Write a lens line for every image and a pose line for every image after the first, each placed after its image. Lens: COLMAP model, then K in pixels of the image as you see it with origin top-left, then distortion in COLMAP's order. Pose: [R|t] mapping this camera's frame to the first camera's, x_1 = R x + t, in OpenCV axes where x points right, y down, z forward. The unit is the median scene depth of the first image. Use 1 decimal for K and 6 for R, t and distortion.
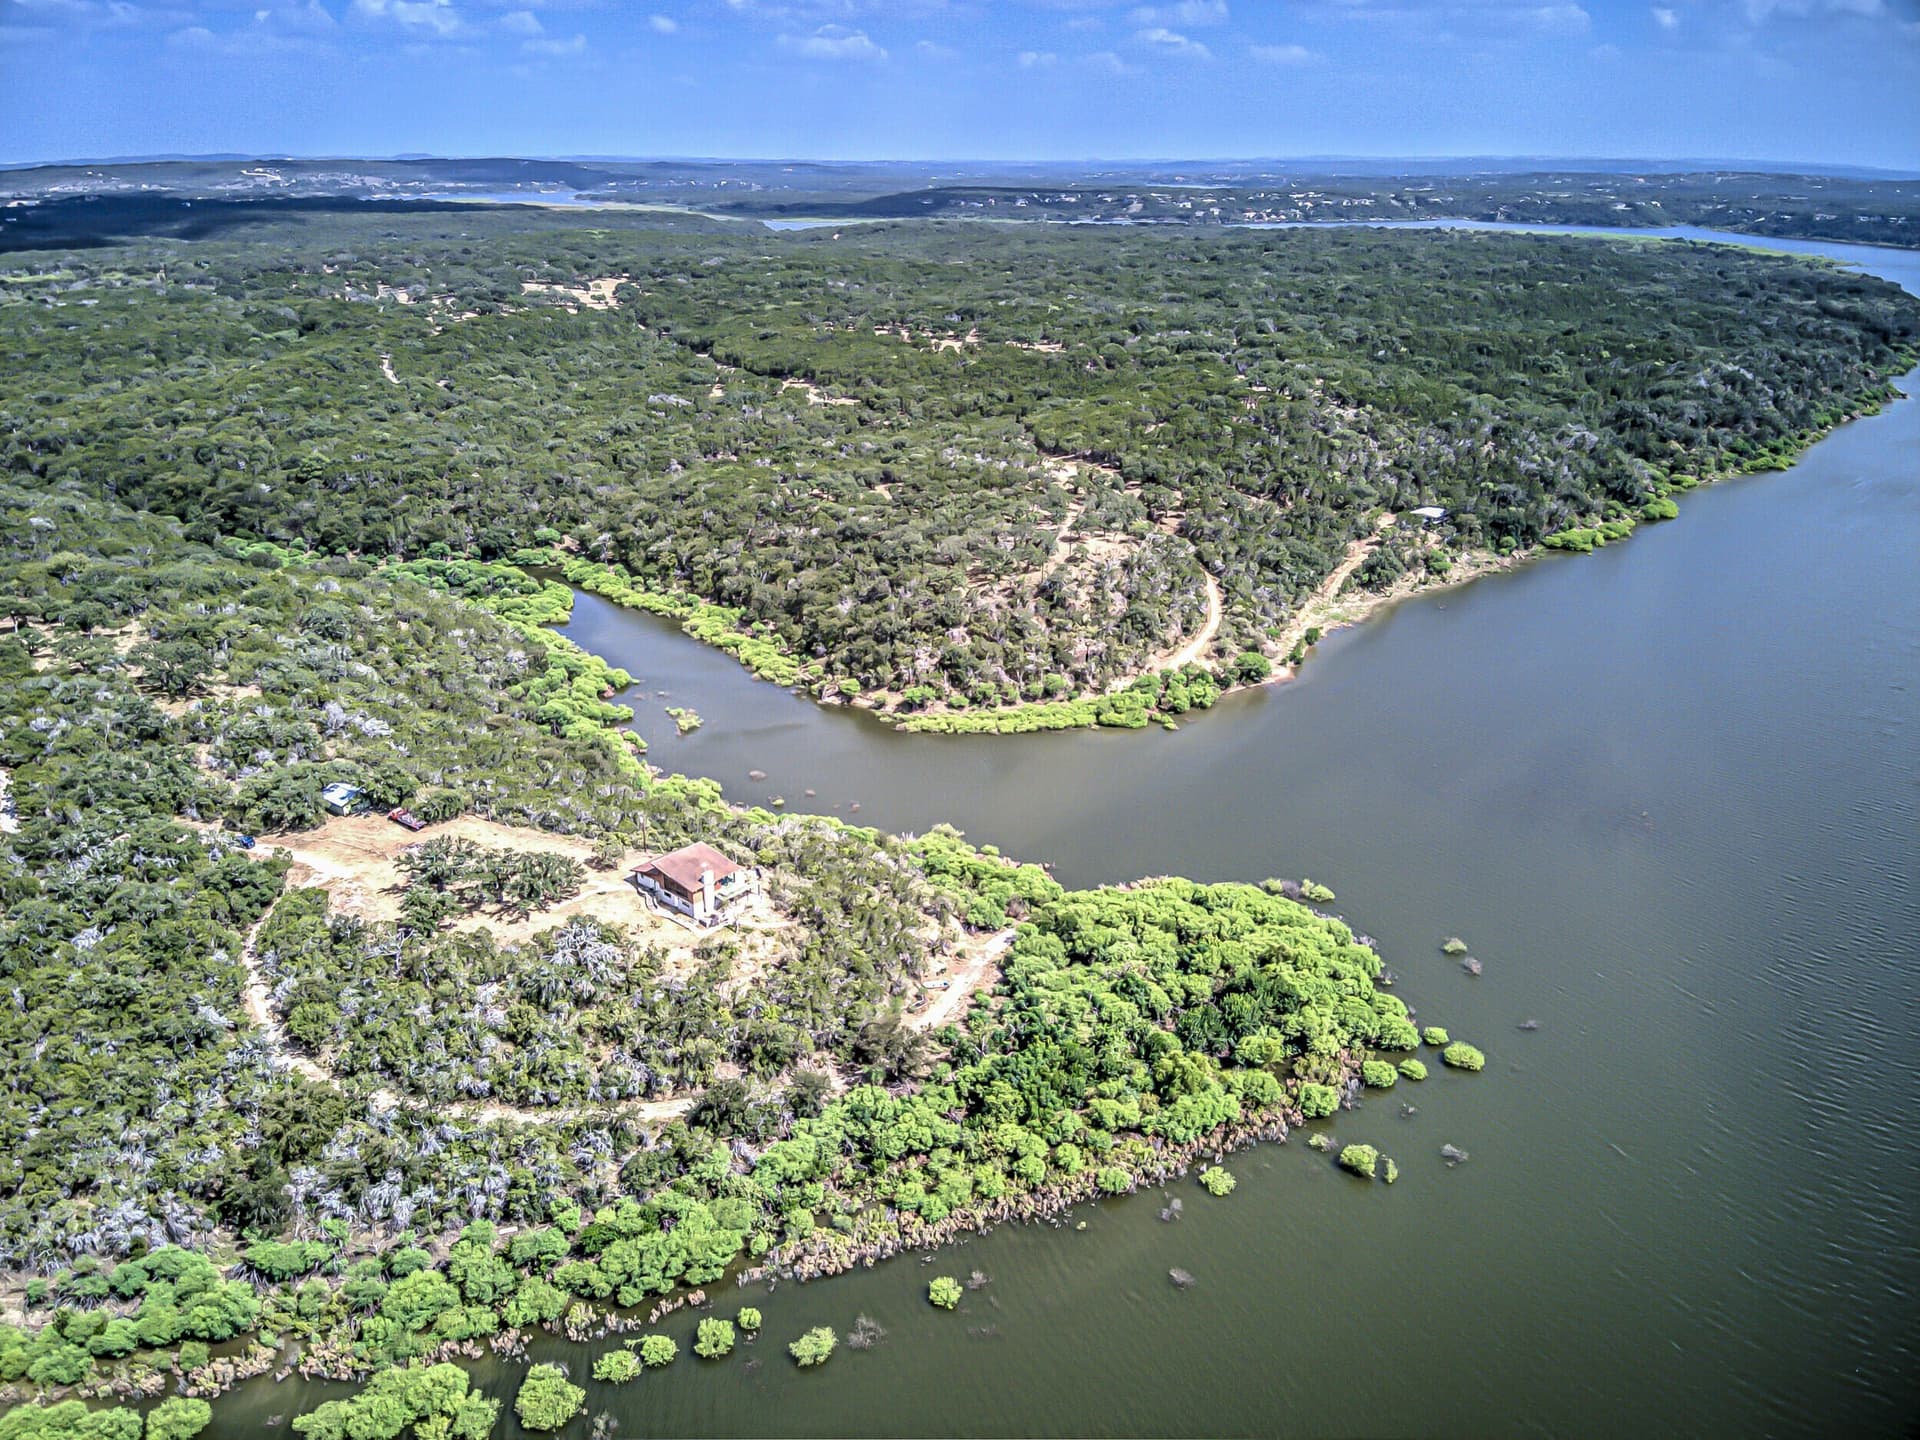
lens RADIAL K [[1398.0, 0, 960.0], [0, 1398.0, 720.0], [0, 0, 1]] dist [0.109939, -0.210801]
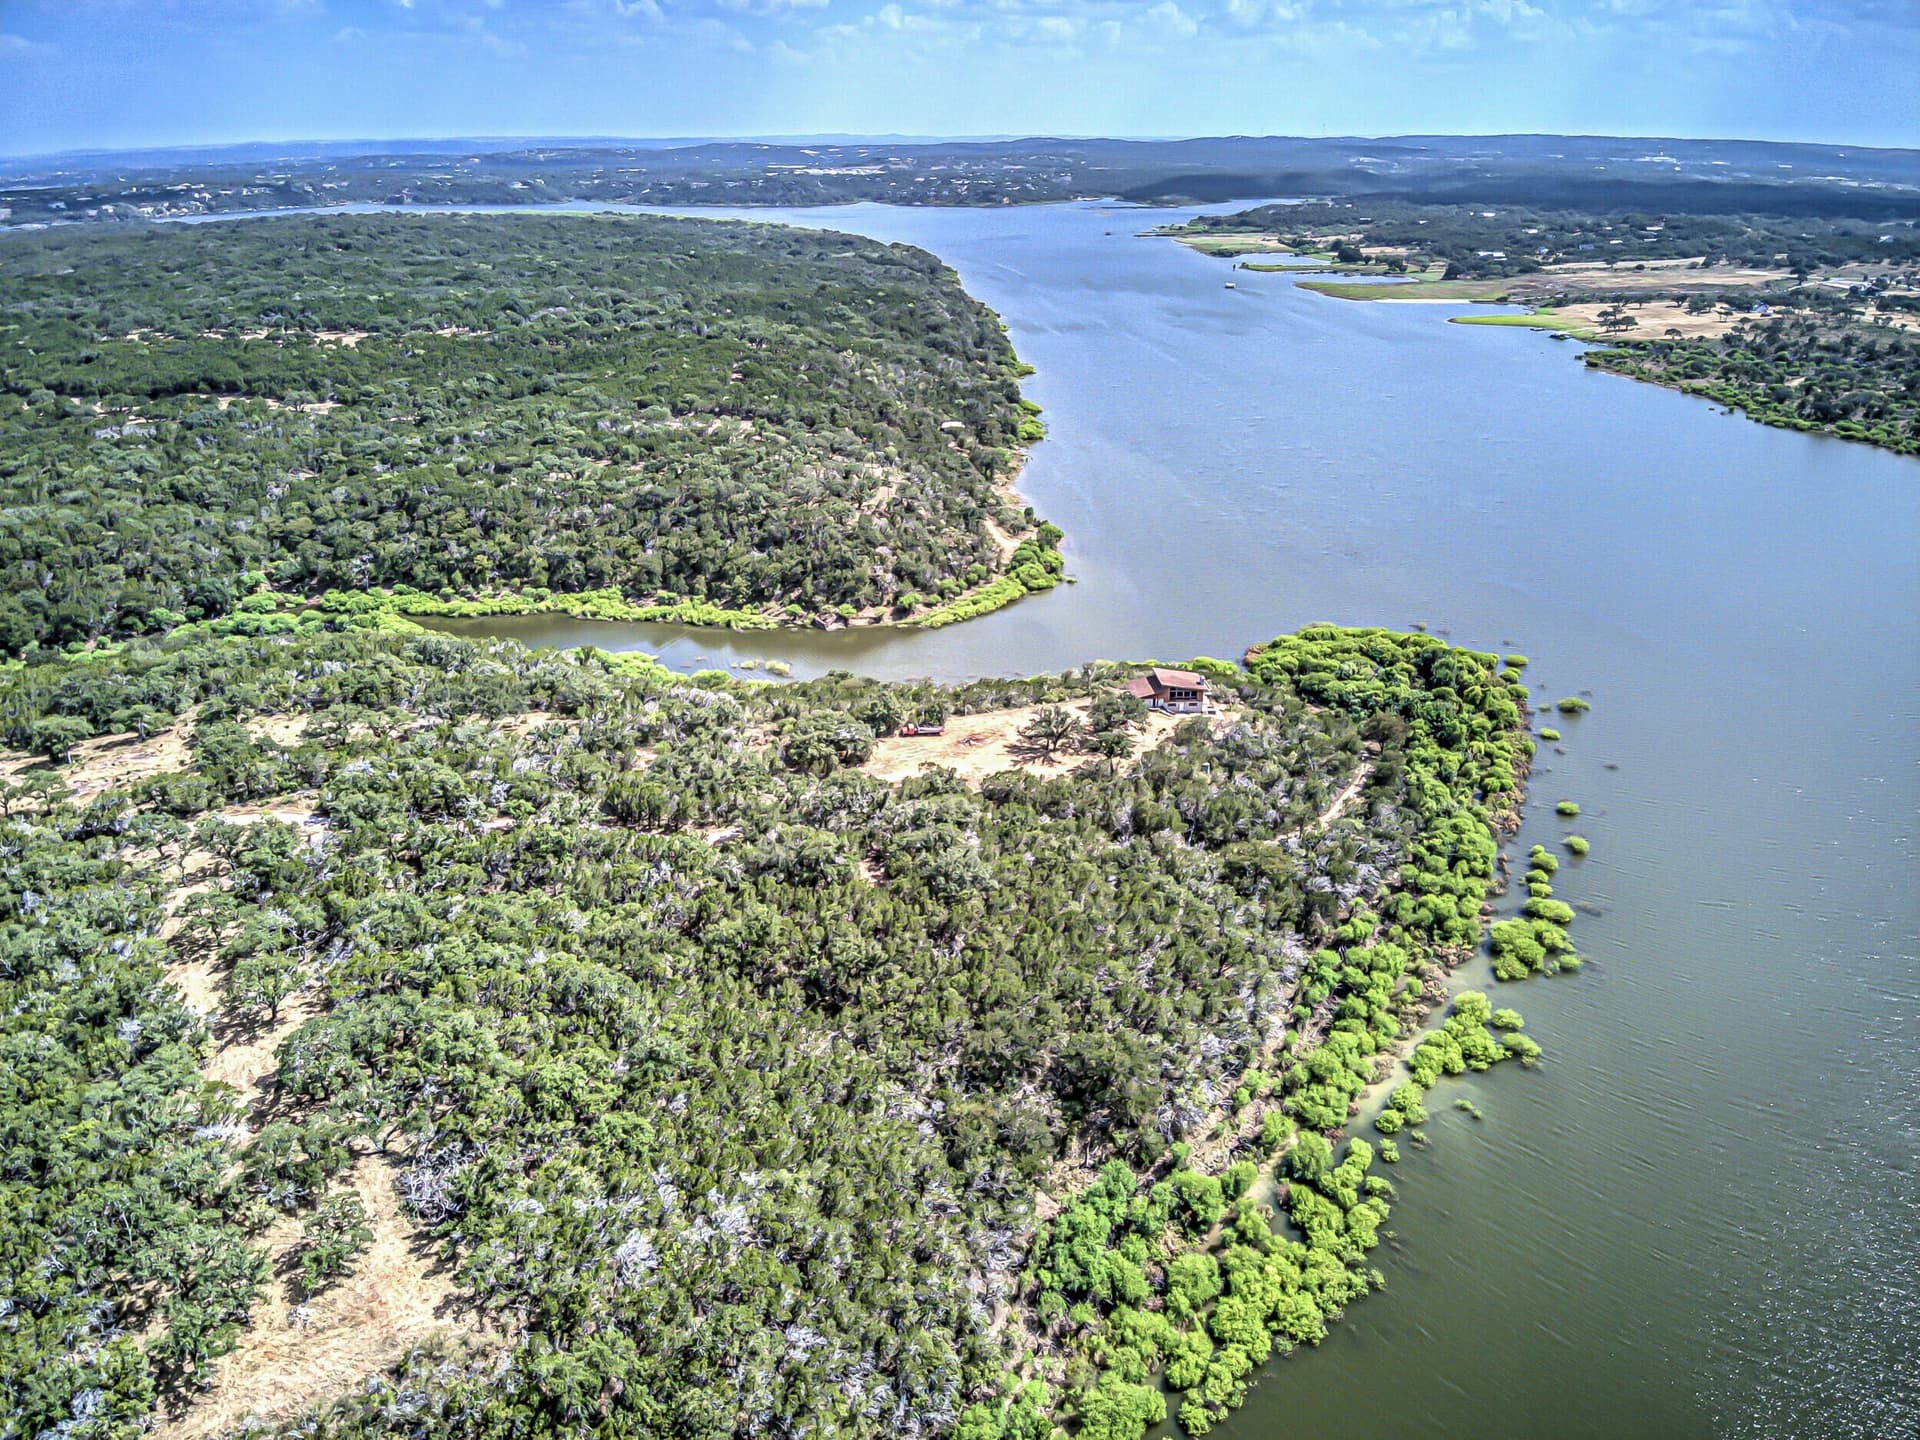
lens RADIAL K [[1398.0, 0, 960.0], [0, 1398.0, 720.0], [0, 0, 1]] dist [0.109939, -0.210801]
pose [[0.712159, -0.270433, 0.647839, -1.128058], [0.264262, 0.958215, 0.109497, -0.056476], [-0.650380, 0.093220, 0.753867, 0.157465]]
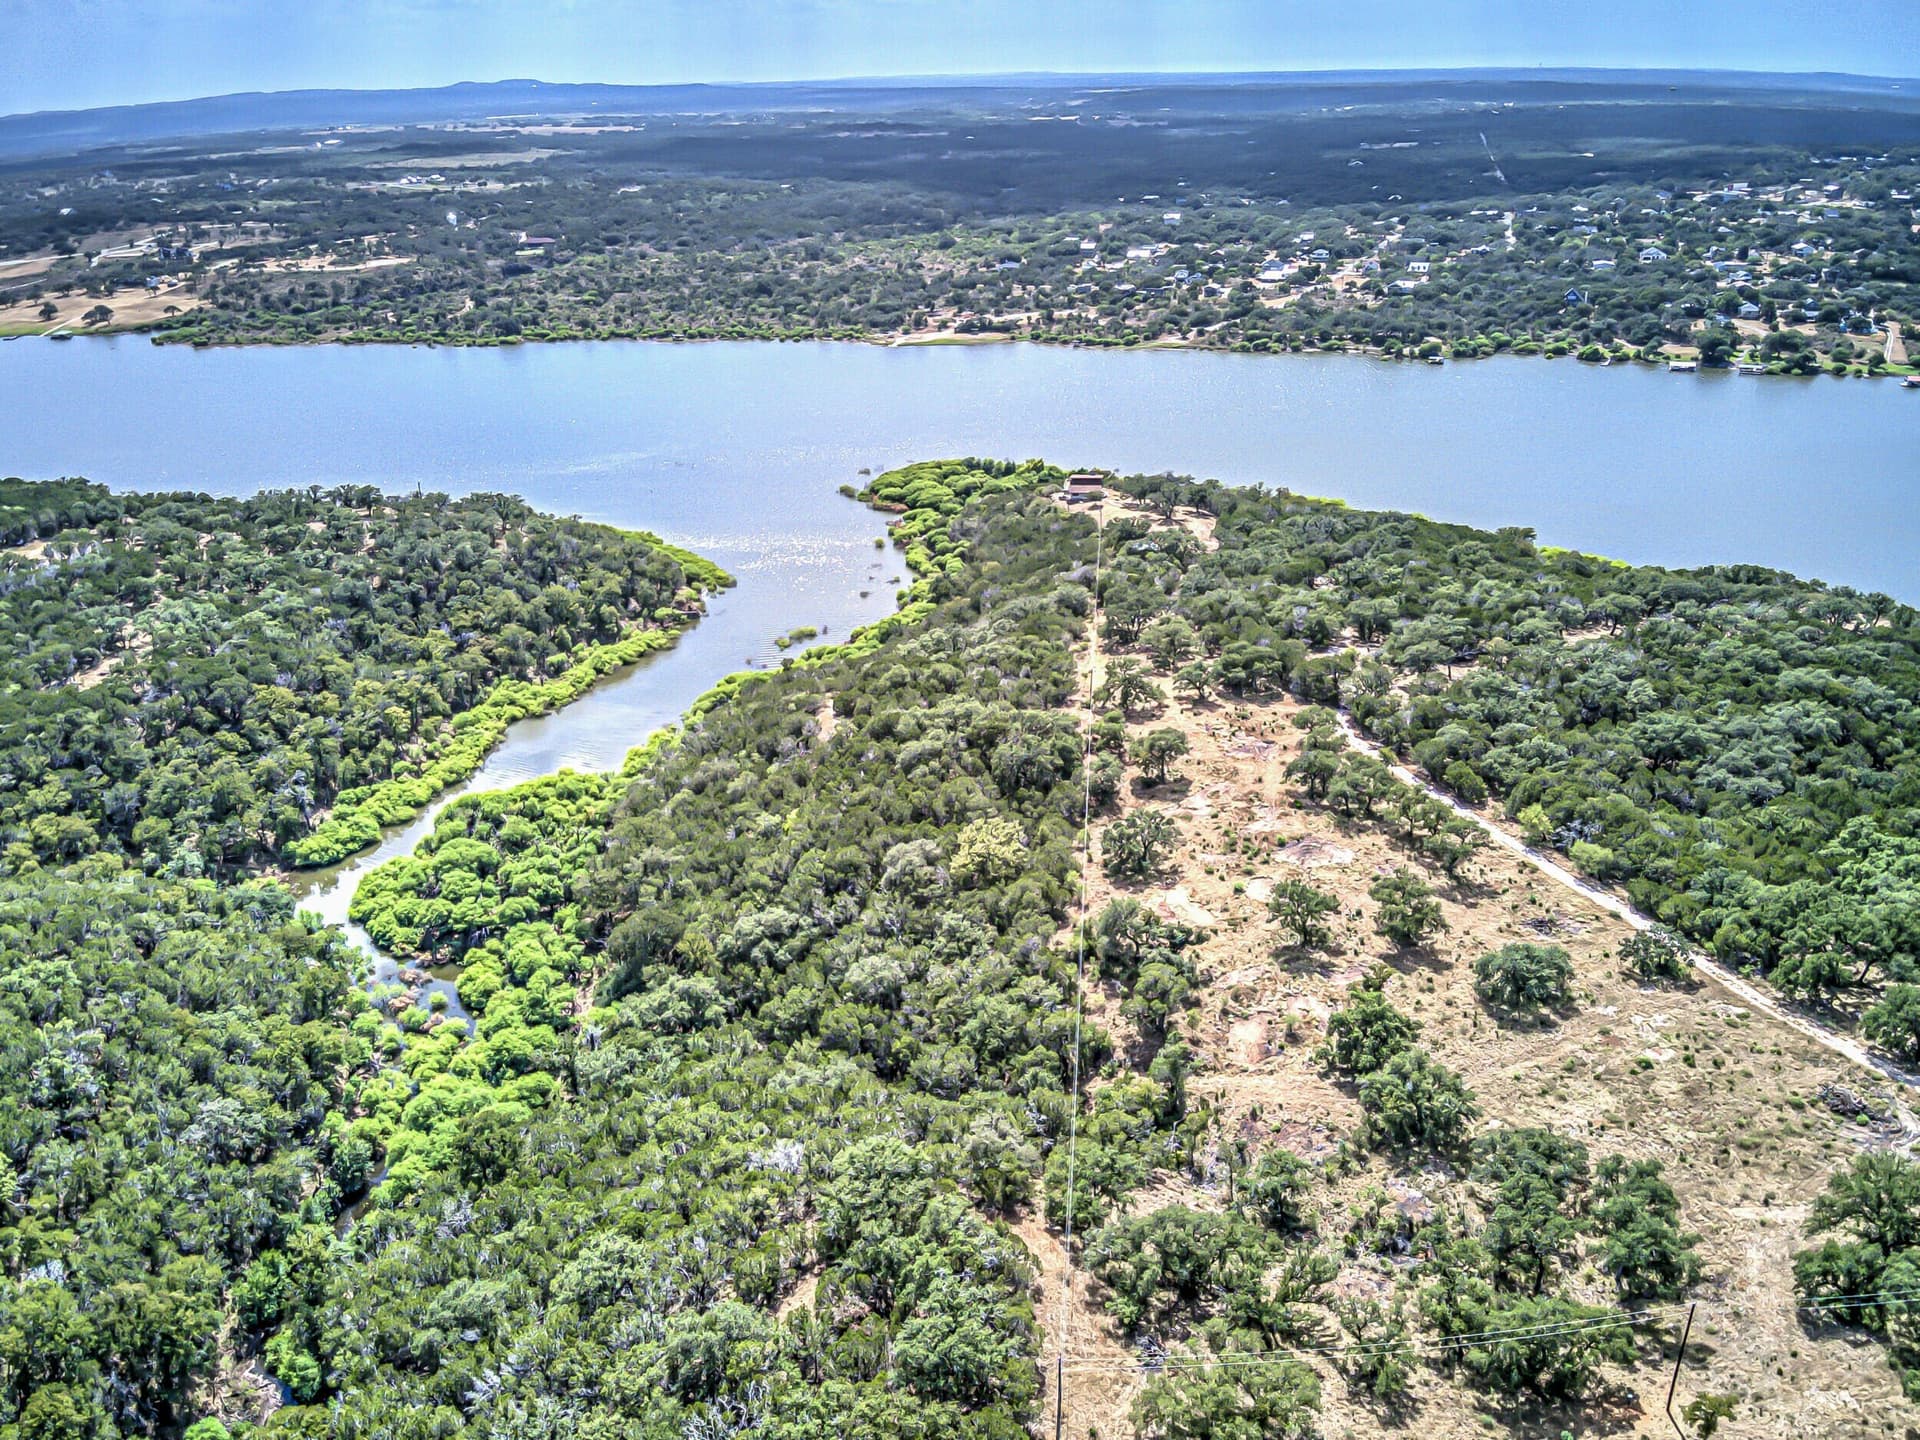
lens RADIAL K [[1429.5, 0, 960.0], [0, 1429.5, 720.0], [0, 0, 1]] dist [0.120113, -0.227728]
pose [[-0.526532, -0.333254, 0.782116, -1.662126], [0.340504, 0.760291, 0.553186, -0.749565], [-0.778987, 0.557584, -0.286843, 1.795523]]
